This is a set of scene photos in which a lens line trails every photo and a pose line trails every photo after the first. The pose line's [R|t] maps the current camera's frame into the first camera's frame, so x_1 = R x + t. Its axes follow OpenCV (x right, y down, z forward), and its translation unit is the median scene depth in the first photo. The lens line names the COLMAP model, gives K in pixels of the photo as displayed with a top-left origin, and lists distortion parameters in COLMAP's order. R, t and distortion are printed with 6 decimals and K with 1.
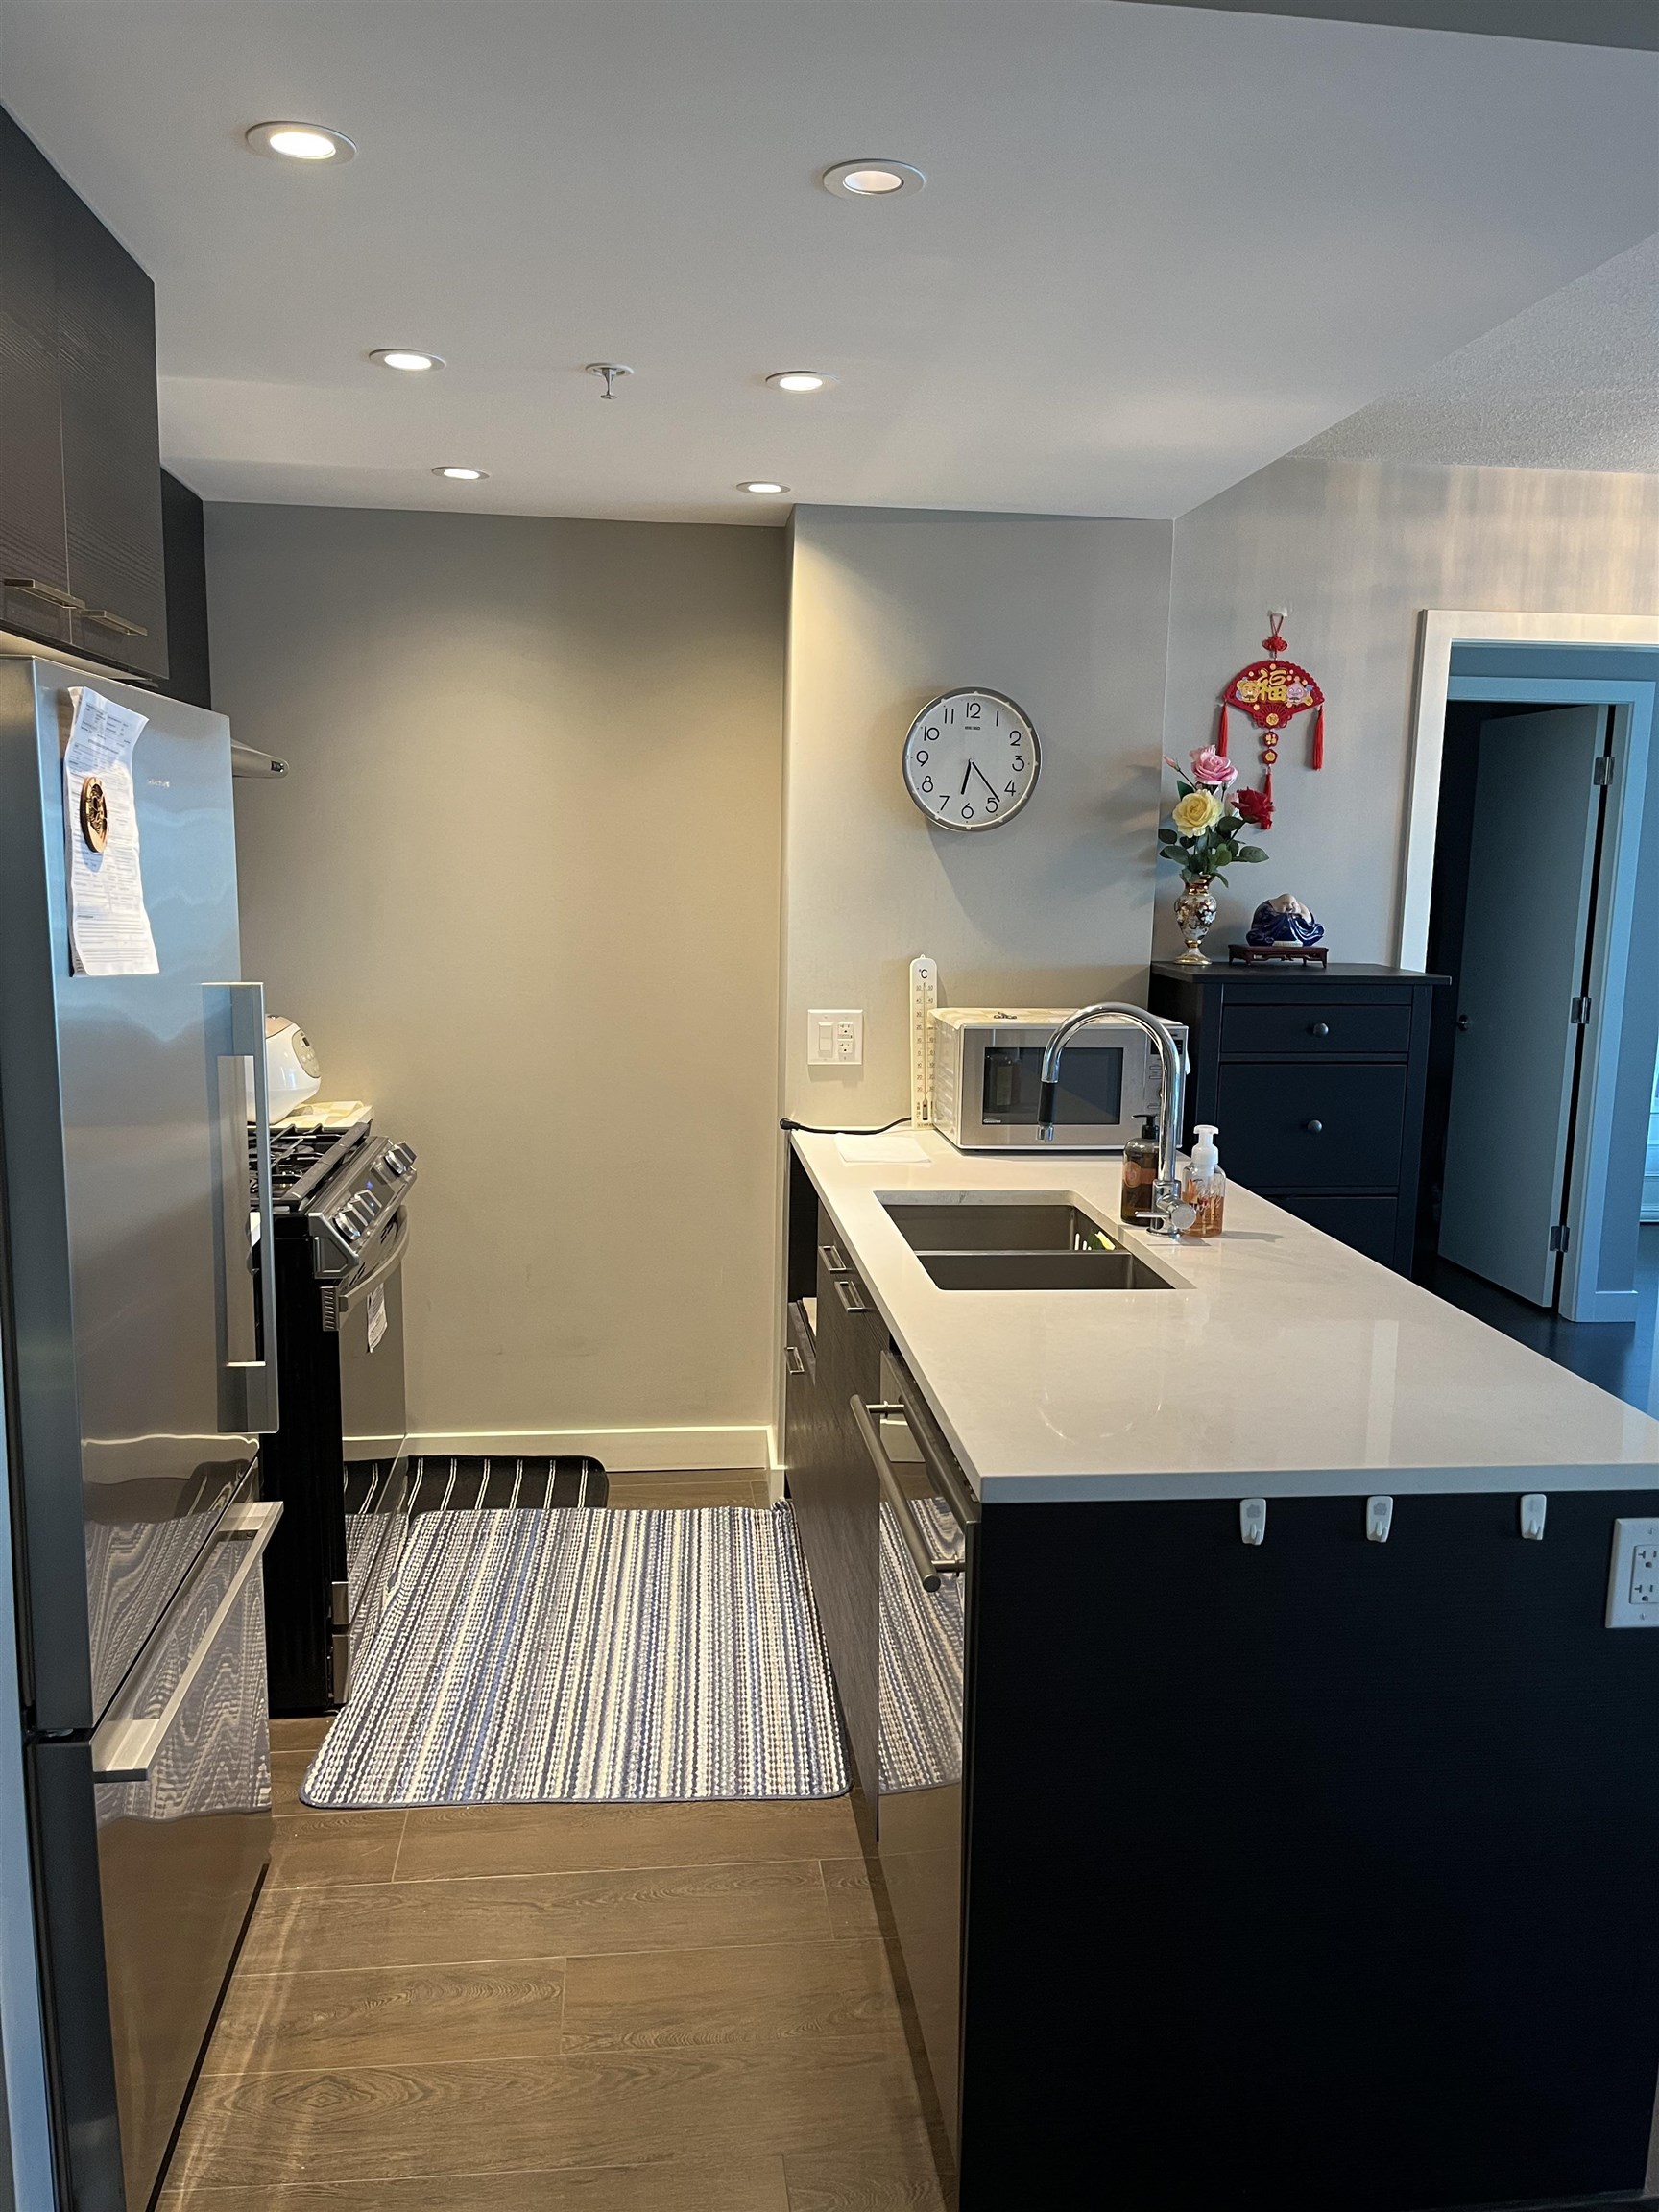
lens RADIAL K [[1677.2, 0, 829.9], [0, 1677.2, 1107.7], [0, 0, 1]] dist [0.035874, -0.015910]
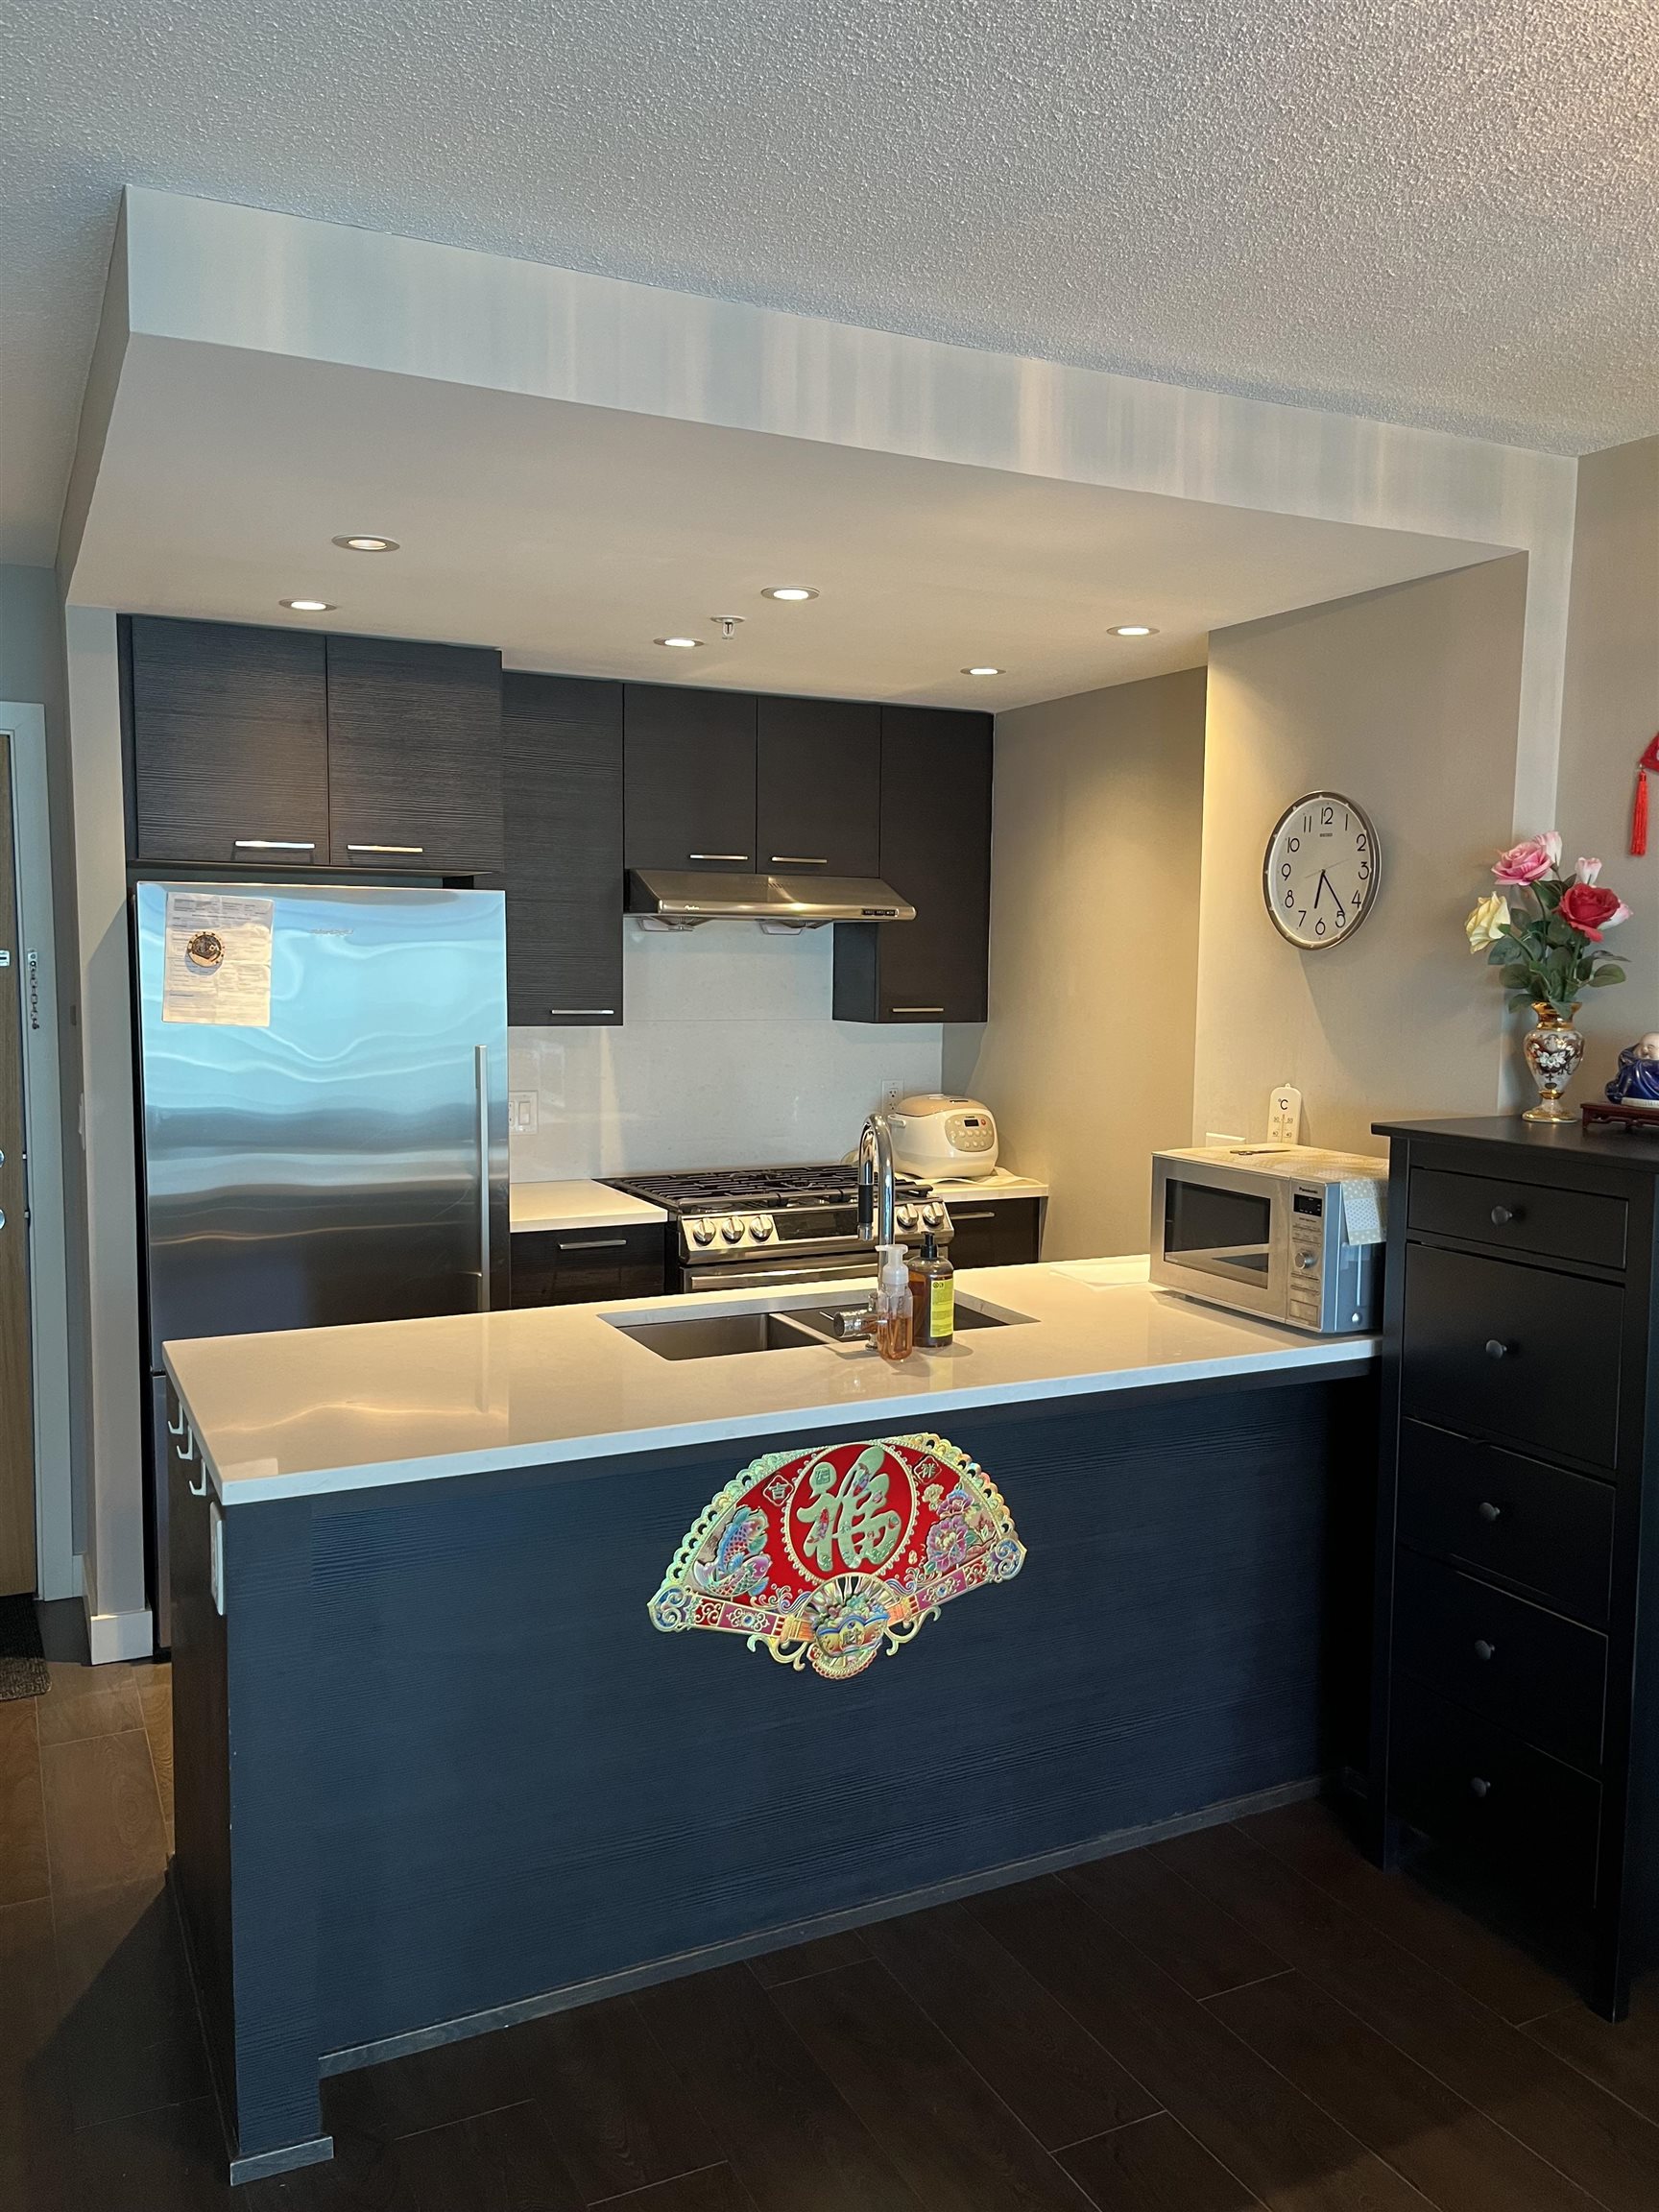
lens RADIAL K [[1677.2, 0, 828.7], [0, 1677.2, 1108.6], [0, 0, 1]] dist [0.035874, -0.015910]
pose [[0.379905, 0.074865, -0.921991, 0.820361], [-0.145636, 0.989130, 0.020307, -0.060936], [0.913489, 0.126560, 0.386678, 0.427220]]
